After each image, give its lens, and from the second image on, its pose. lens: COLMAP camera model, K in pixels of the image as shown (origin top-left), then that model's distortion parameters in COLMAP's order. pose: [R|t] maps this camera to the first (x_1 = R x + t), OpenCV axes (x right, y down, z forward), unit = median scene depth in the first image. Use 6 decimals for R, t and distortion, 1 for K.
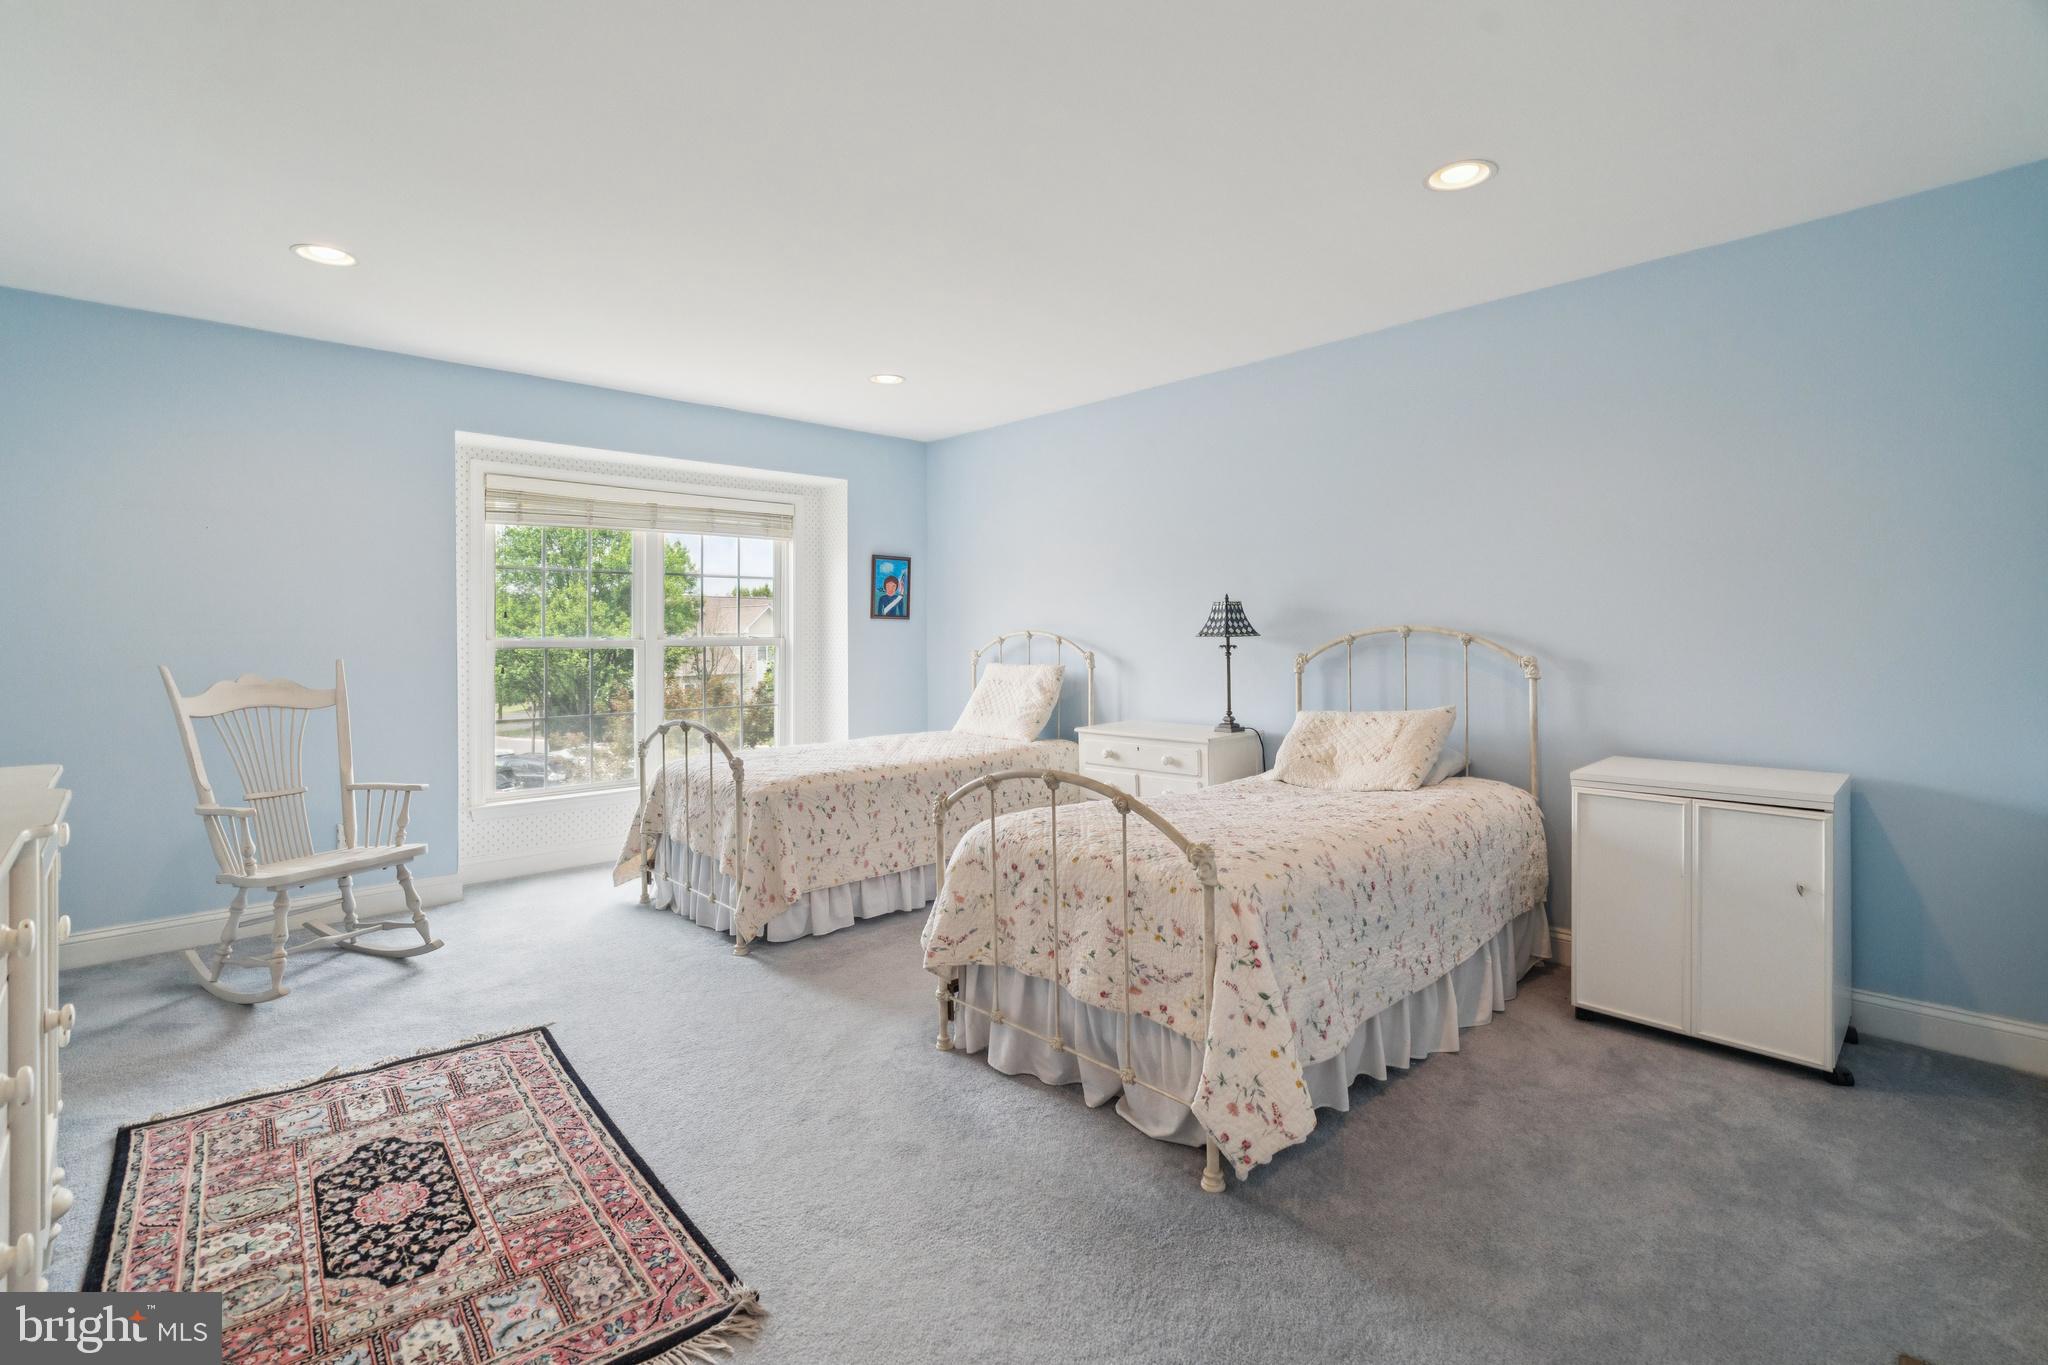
lens RADIAL K [[929.4, 0, 987.9], [0, 929.4, 633.3], [0, 0, 1]] dist [-0.007597, 0.000948]
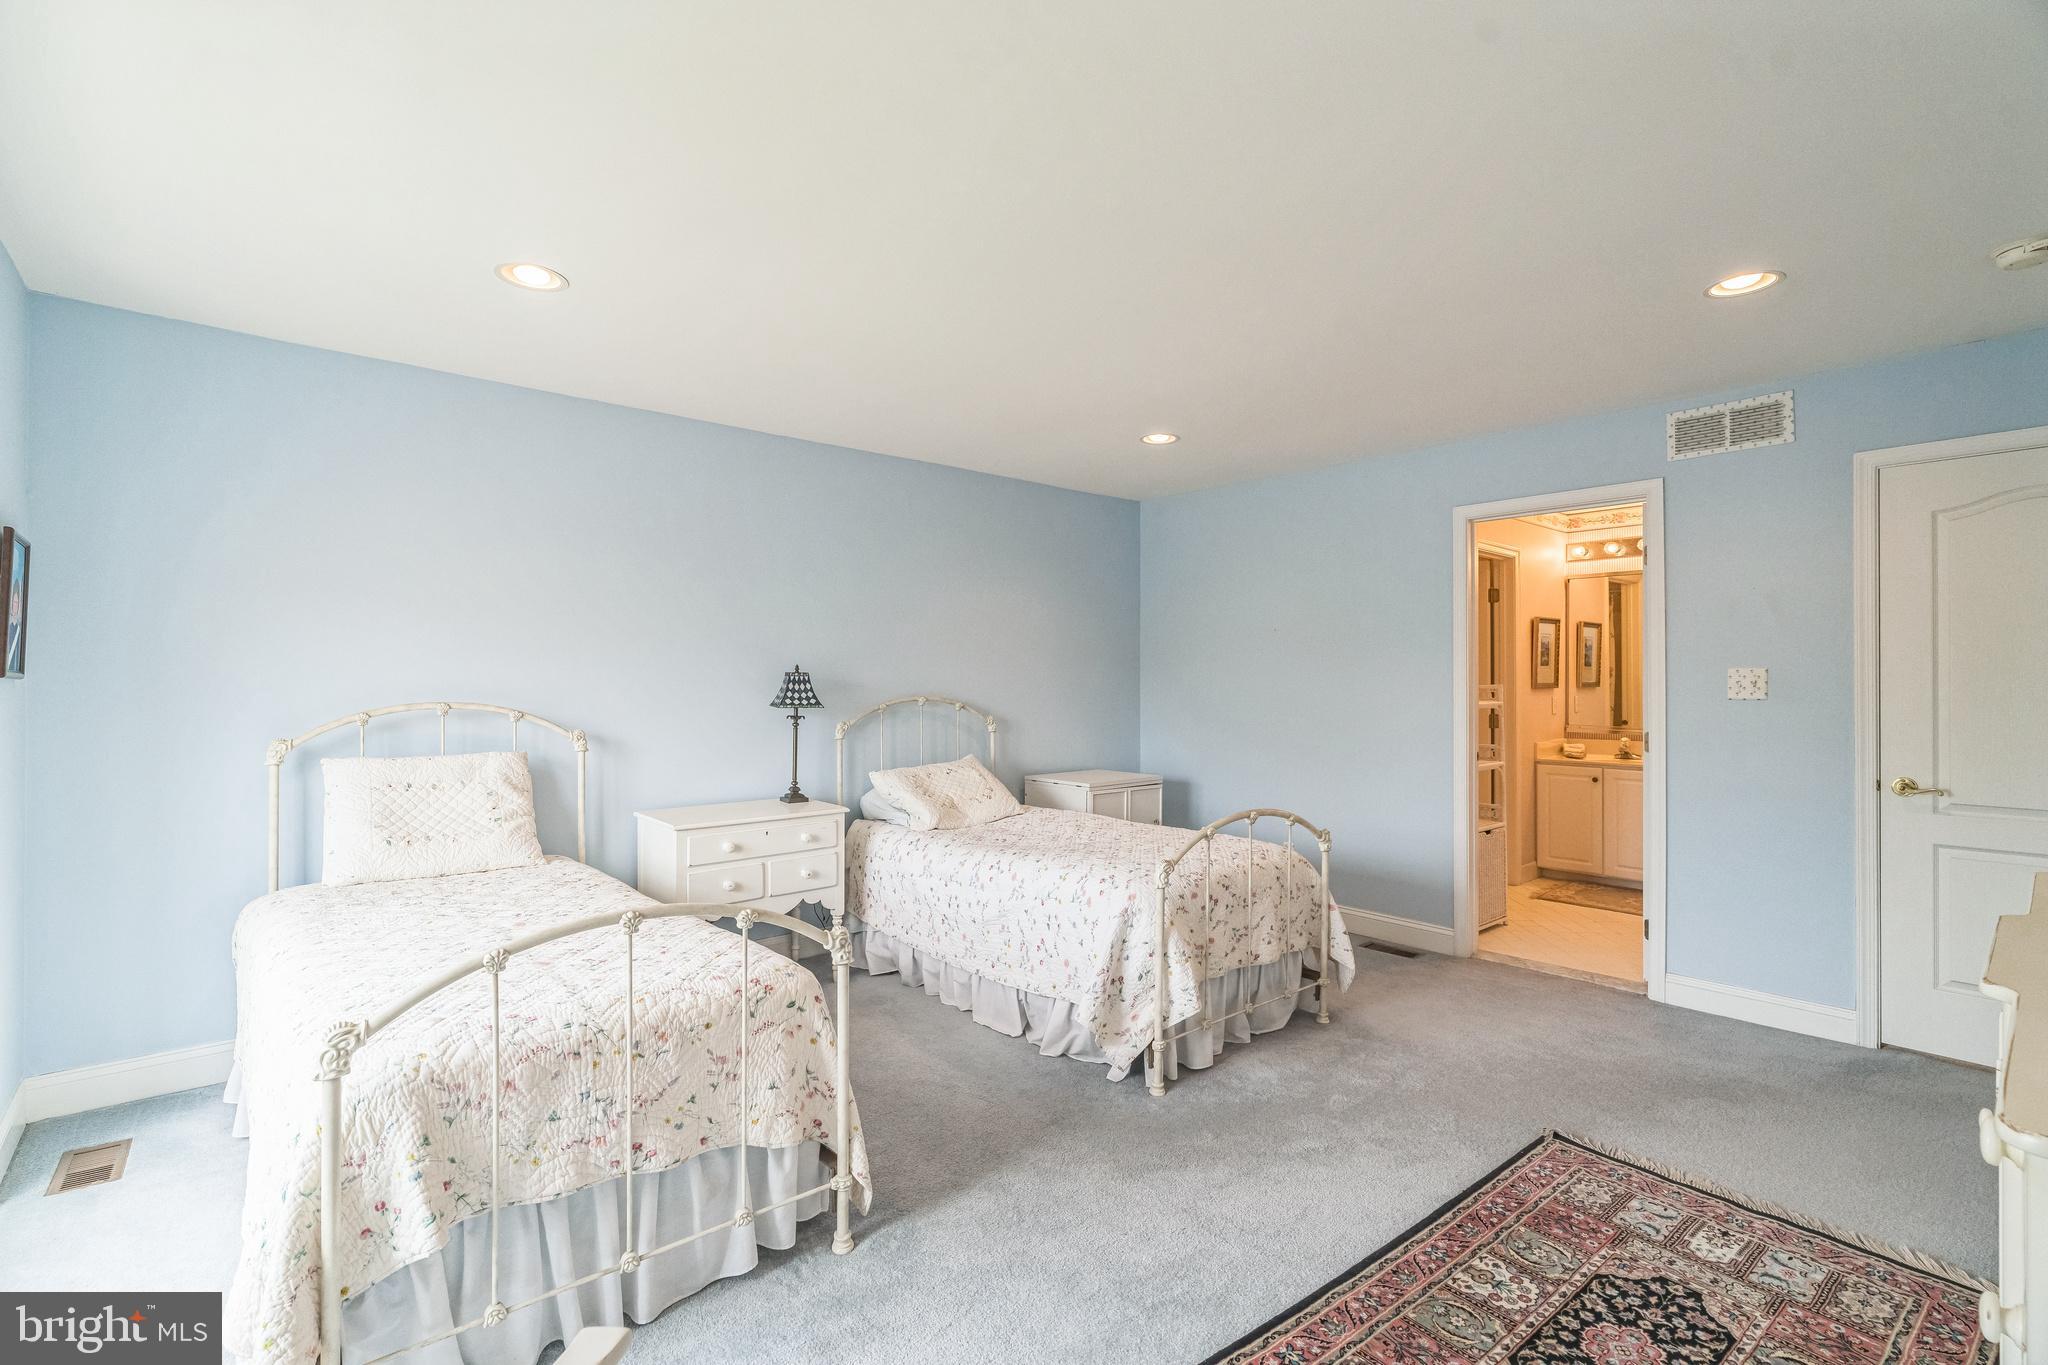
lens RADIAL K [[929.4, 0, 1020.1], [0, 929.4, 686.6], [0, 0, 1]] dist [-0.007597, 0.000948]
pose [[0.020163, 0.005037, 0.999784, -1.691160], [-0.003152, 0.999983, -0.004975, -0.033540], [-0.999792, -0.003051, 0.020179, 1.699175]]
